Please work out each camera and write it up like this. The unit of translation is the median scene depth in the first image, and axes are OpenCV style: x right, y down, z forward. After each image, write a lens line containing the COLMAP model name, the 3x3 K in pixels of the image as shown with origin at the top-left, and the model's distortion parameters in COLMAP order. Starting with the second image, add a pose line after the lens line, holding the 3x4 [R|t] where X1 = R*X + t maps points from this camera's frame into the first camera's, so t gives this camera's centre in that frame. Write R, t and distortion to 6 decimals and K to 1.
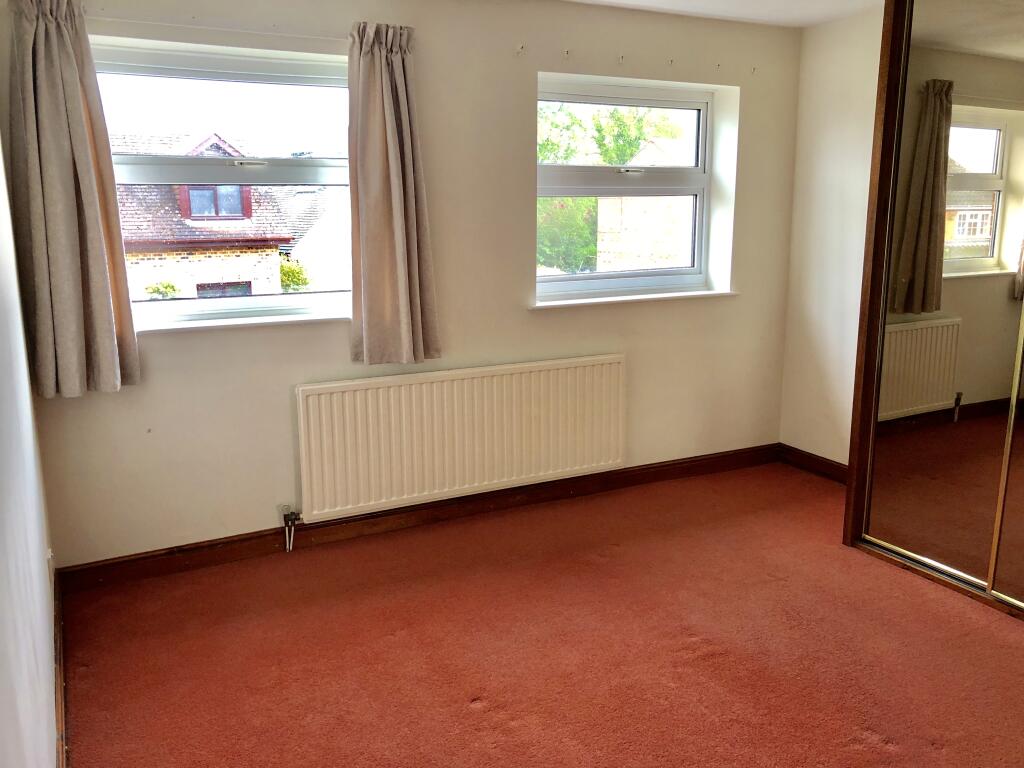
lens RADIAL K [[854.8, 0, 506.2], [0, 854.8, 371.2], [0, 0, 1]] dist [0.028521, -0.007414]
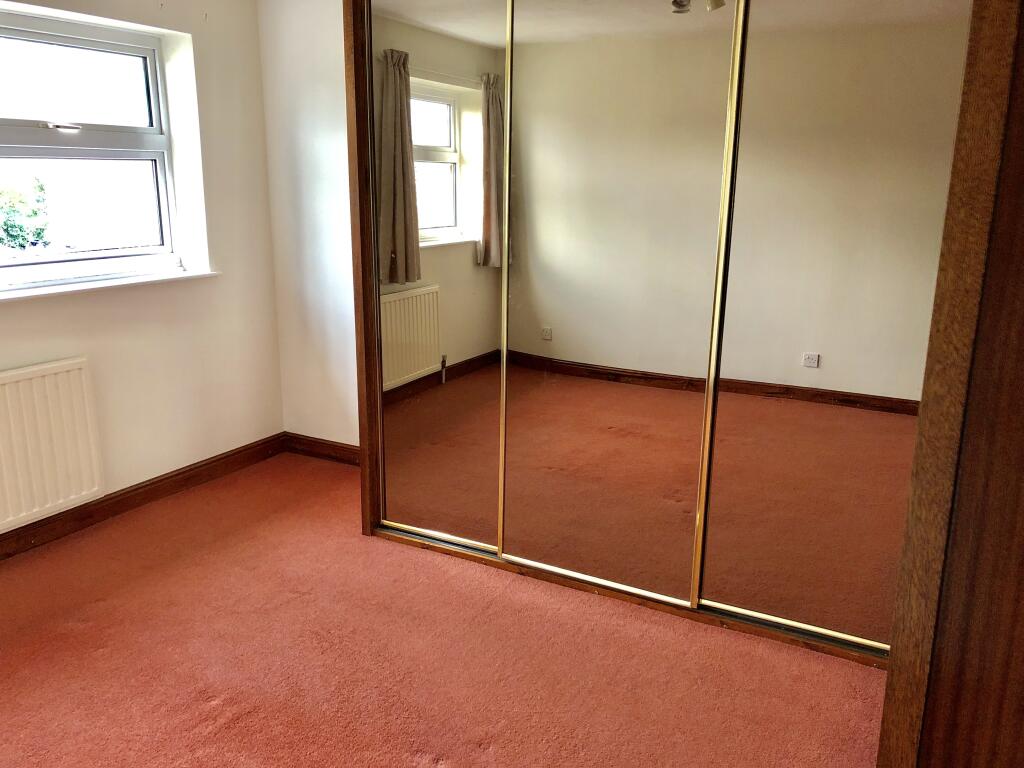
lens RADIAL K [[854.8, 0, 506.2], [0, 854.8, 371.2], [0, 0, 1]] dist [0.028521, -0.007414]
pose [[0.834339, -0.116508, 0.538798, 0.032143], [0.097598, 0.993190, 0.063632, -0.021209], [-0.542543, -0.000505, 0.840028, 0.109455]]
